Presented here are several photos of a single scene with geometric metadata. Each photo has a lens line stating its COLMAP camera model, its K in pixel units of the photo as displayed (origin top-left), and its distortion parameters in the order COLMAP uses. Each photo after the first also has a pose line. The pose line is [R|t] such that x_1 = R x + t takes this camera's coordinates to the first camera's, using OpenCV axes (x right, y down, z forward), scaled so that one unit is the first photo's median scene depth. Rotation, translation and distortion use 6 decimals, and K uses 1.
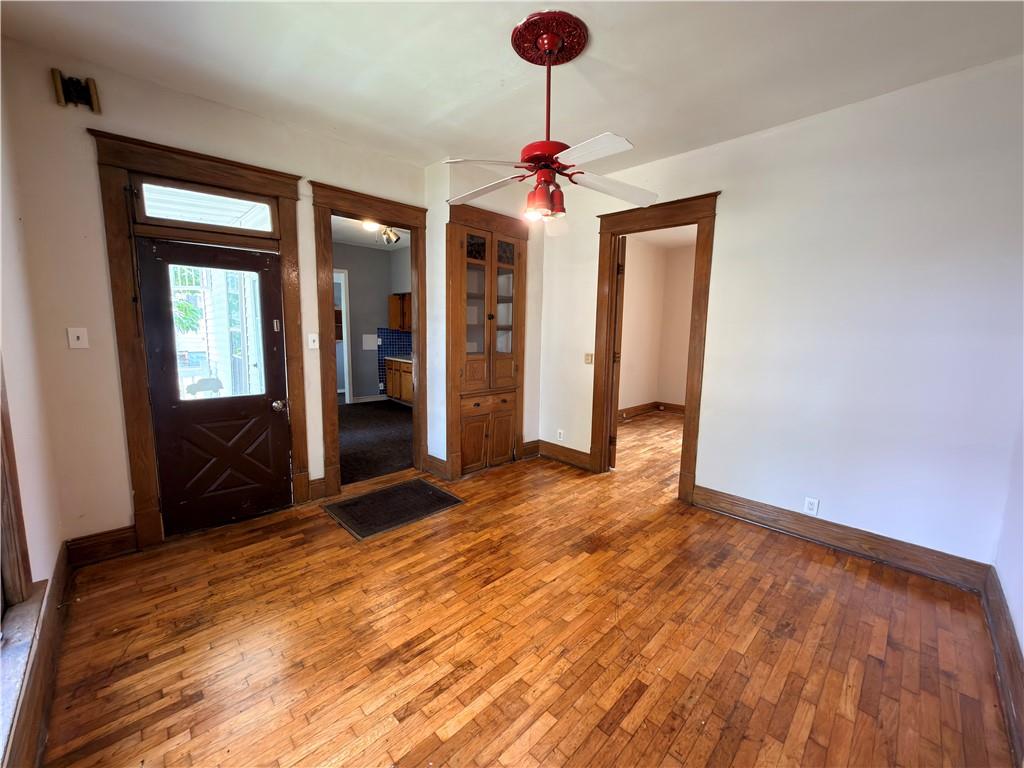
lens RADIAL K [[409.1, 0, 513.8], [0, 409.1, 383.2], [0, 0, 1]] dist [-0.000527, 0.000109]
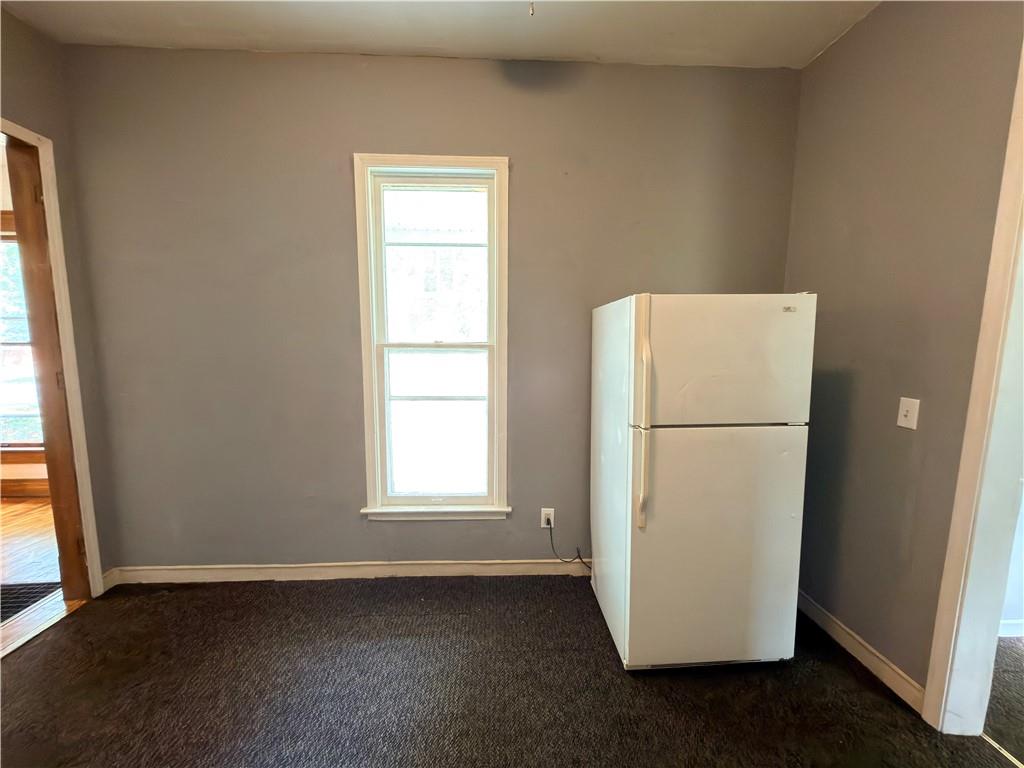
lens RADIAL K [[409.1, 0, 513.8], [0, 409.1, 383.2], [0, 0, 1]] dist [-0.000527, 0.000109]
pose [[-0.666838, 0.067817, -0.742110, -0.609976], [-0.110958, 0.975714, 0.188867, -0.360241], [0.736896, 0.208287, -0.643119, 2.567419]]
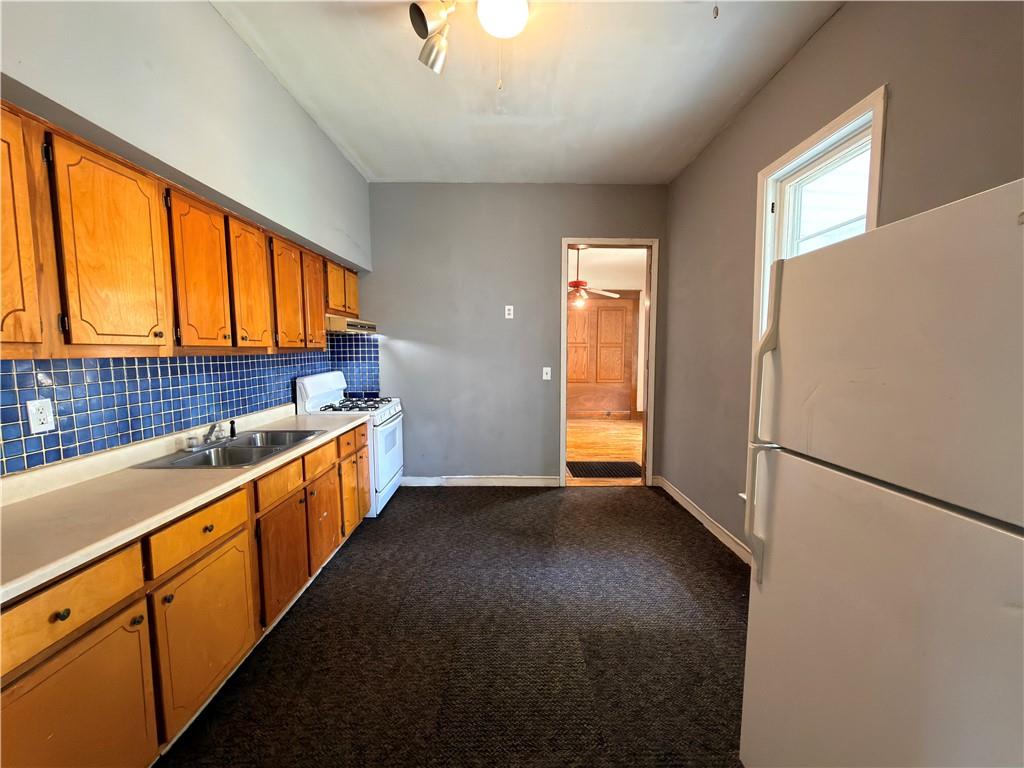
lens RADIAL K [[409.1, 0, 513.8], [0, 409.1, 383.2], [0, 0, 1]] dist [-0.000527, 0.000109]
pose [[-0.722721, -0.075483, 0.687005, -1.323123], [0.076234, 0.979246, 0.187790, -0.370387], [-0.686922, 0.188093, -0.701968, 2.831412]]
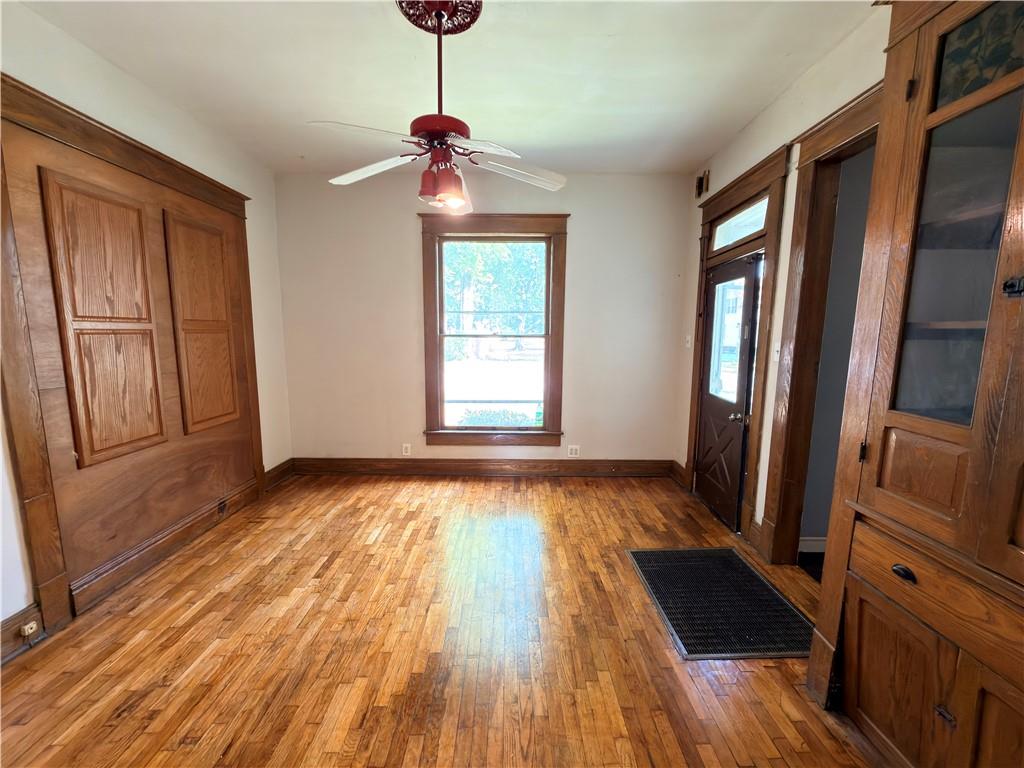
lens RADIAL K [[409.1, 0, 513.8], [0, 409.1, 383.2], [0, 0, 1]] dist [-0.000527, 0.000109]
pose [[-0.698604, 0.071117, -0.711966, 0.525838], [-0.110734, 0.972314, 0.205778, -0.189699], [0.706888, 0.222596, -0.671387, 1.506666]]
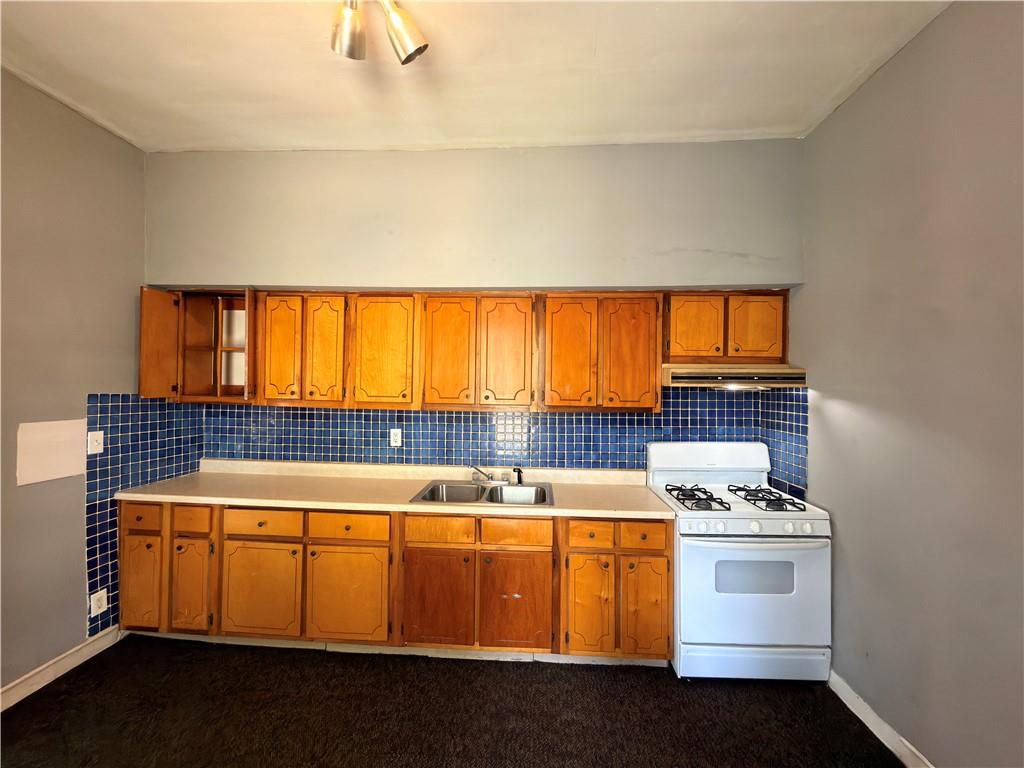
lens RADIAL K [[409.1, 0, 513.8], [0, 409.1, 383.2], [0, 0, 1]] dist [-0.000527, 0.000109]
pose [[0.739467, -0.007473, 0.673151, -0.942195], [0.085037, 0.992965, -0.082392, -0.293699], [-0.667800, 0.118169, 0.734901, 1.845934]]
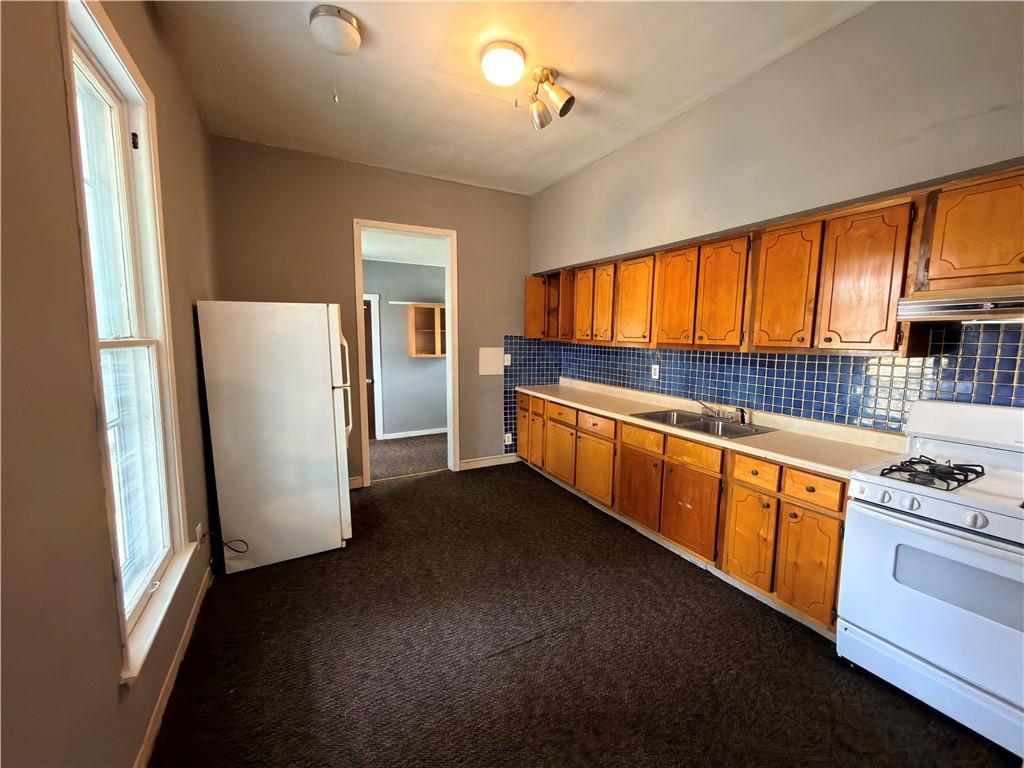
lens RADIAL K [[409.1, 0, 513.8], [0, 409.1, 383.2], [0, 0, 1]] dist [-0.000527, 0.000109]
pose [[0.960992, 0.023899, -0.275541, -0.509758], [-0.026837, 0.999616, -0.006899, -0.205438], [0.275270, 0.014025, 0.961265, 1.436745]]
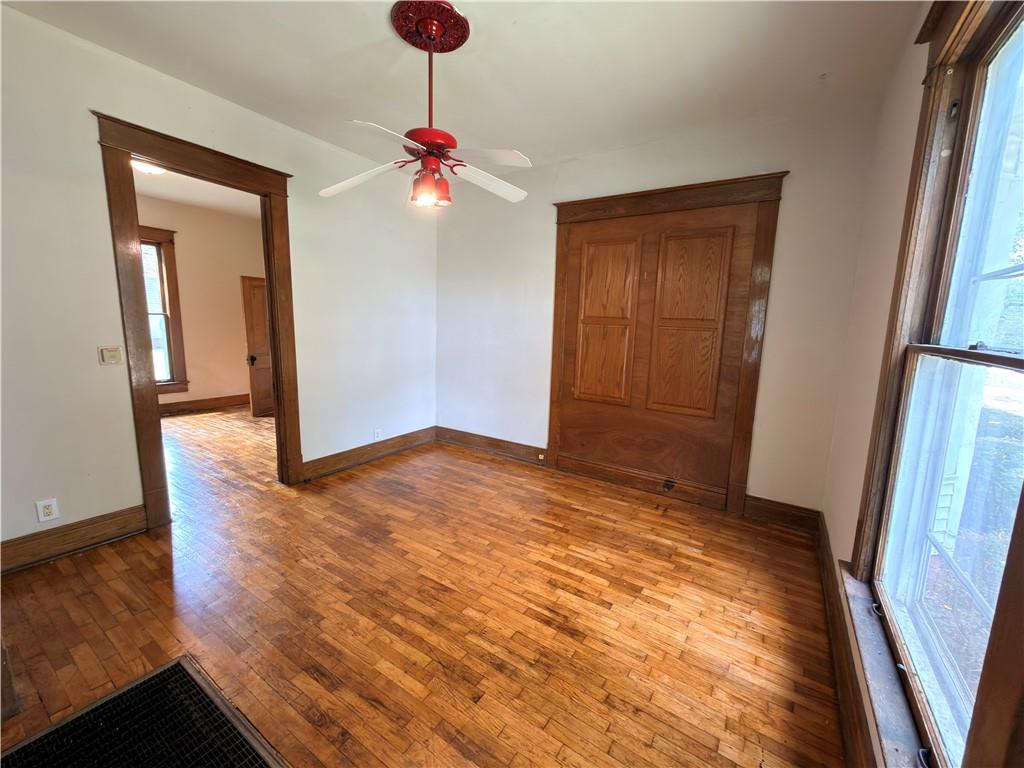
lens RADIAL K [[409.1, 0, 513.8], [0, 409.1, 383.2], [0, 0, 1]] dist [-0.000527, 0.000109]
pose [[-0.211667, -0.170343, 0.962383, -0.846380], [0.093651, 0.976628, 0.193462, -0.130491], [-0.972845, 0.131078, -0.190767, 0.884494]]
